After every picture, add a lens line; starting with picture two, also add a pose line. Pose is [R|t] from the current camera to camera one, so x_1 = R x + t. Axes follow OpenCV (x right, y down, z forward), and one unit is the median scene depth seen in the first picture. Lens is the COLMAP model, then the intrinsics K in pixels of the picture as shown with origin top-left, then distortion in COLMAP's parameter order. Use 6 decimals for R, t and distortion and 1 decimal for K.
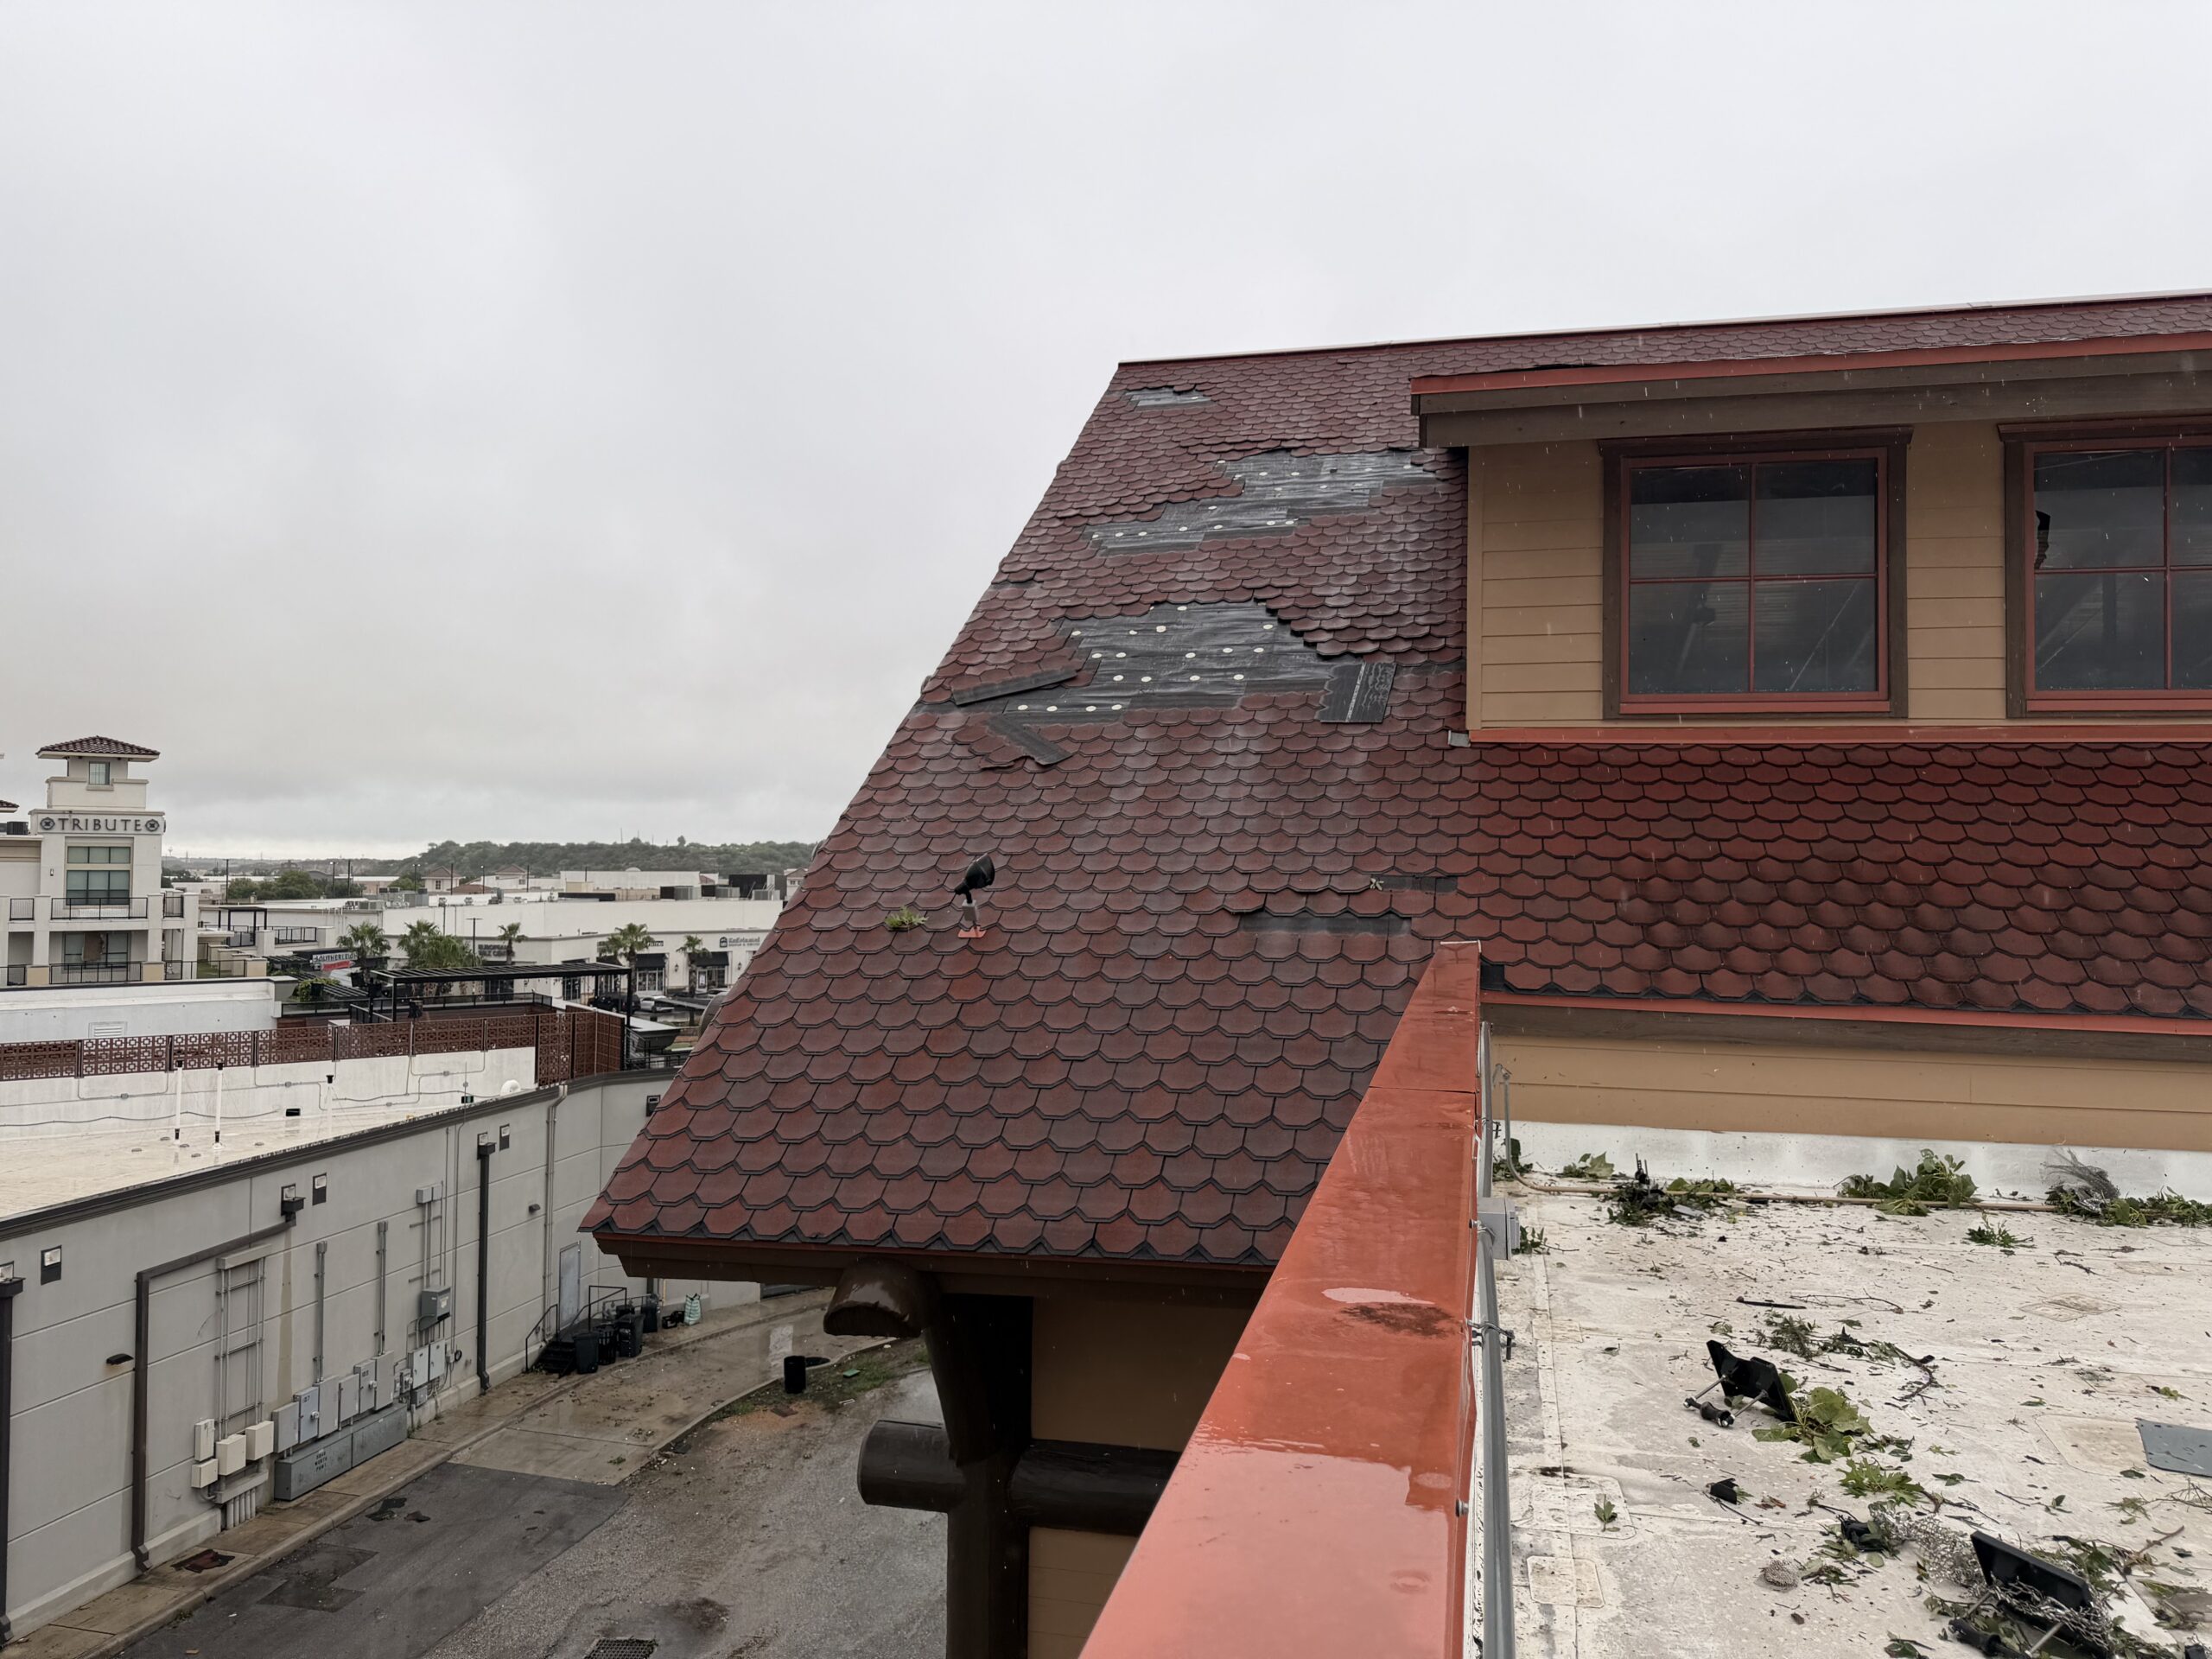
lens RADIAL K [[1585.5, 0, 1103.1], [0, 1585.5, 830.2], [0, 0, 1]] dist [-0.011147, -0.004453]
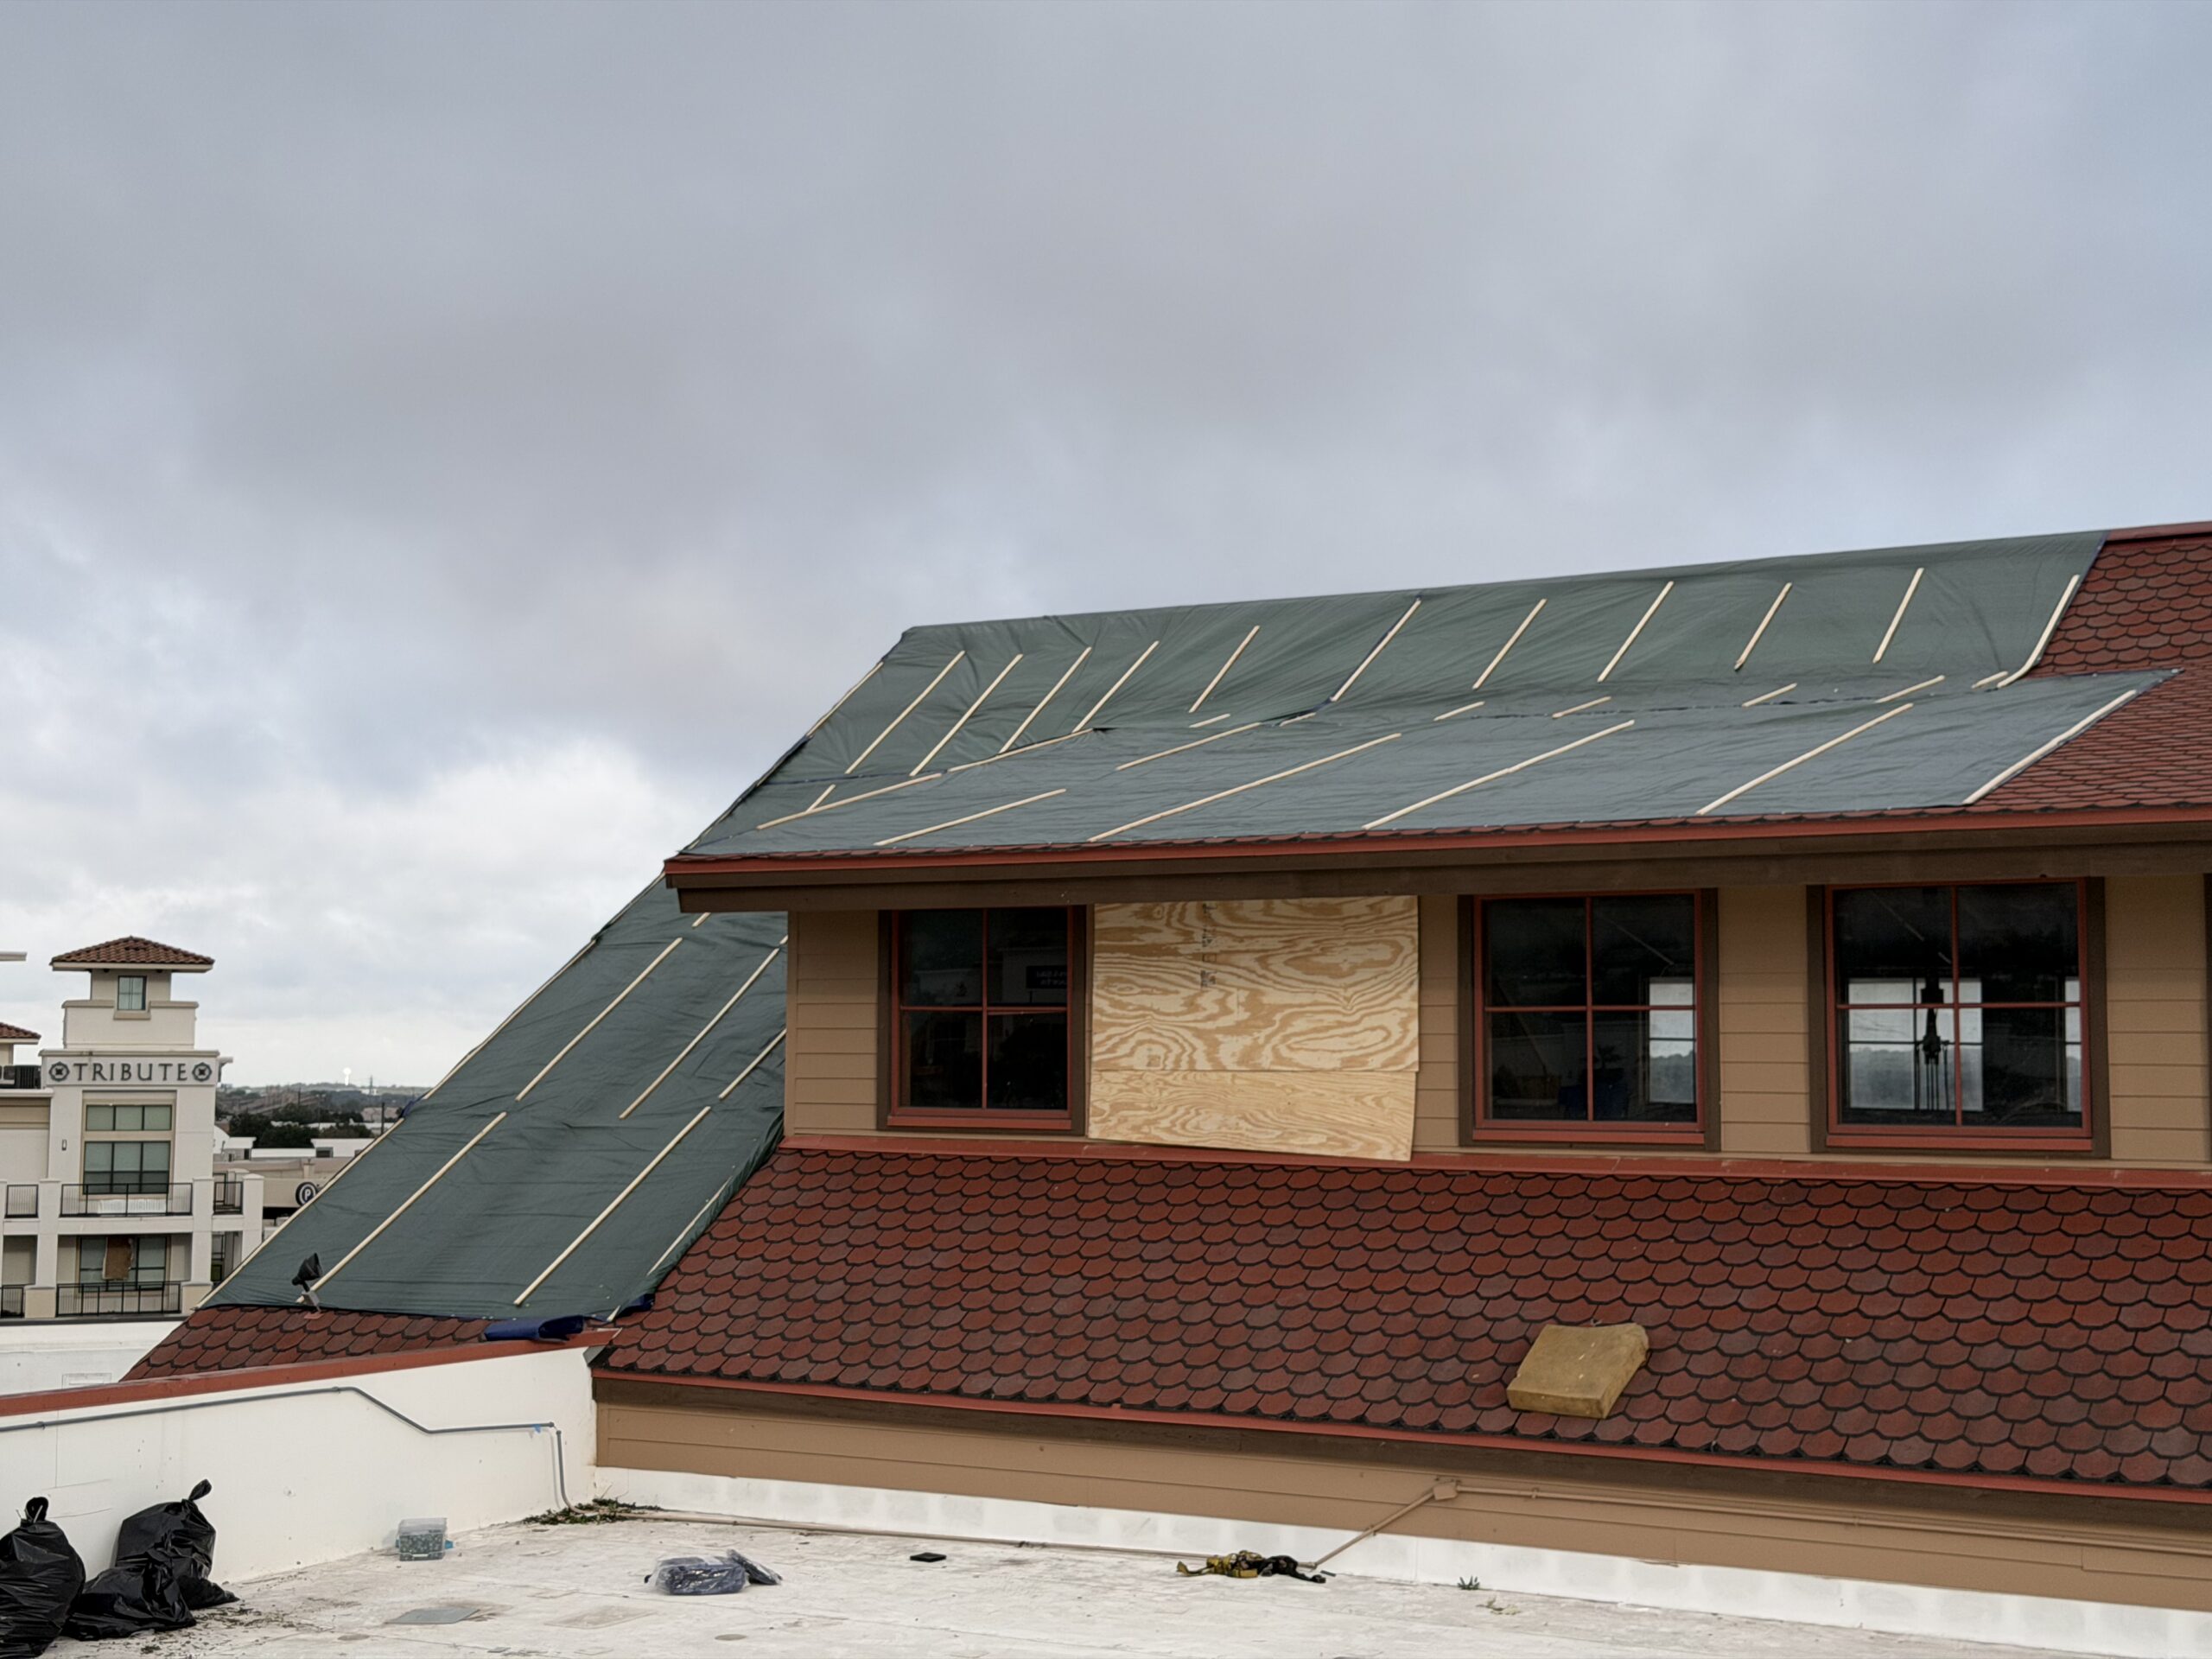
lens RADIAL K [[3078.4, 0, 1107.8], [0, 3078.4, 831.4], [0, 0, 1]] dist [0.019348, 0.000000]
pose [[0.958090, -0.028996, -0.284996, 0.130216], [0.010991, 0.997852, -0.064574, -0.016265], [0.286256, 0.058736, 0.956351, -0.128085]]
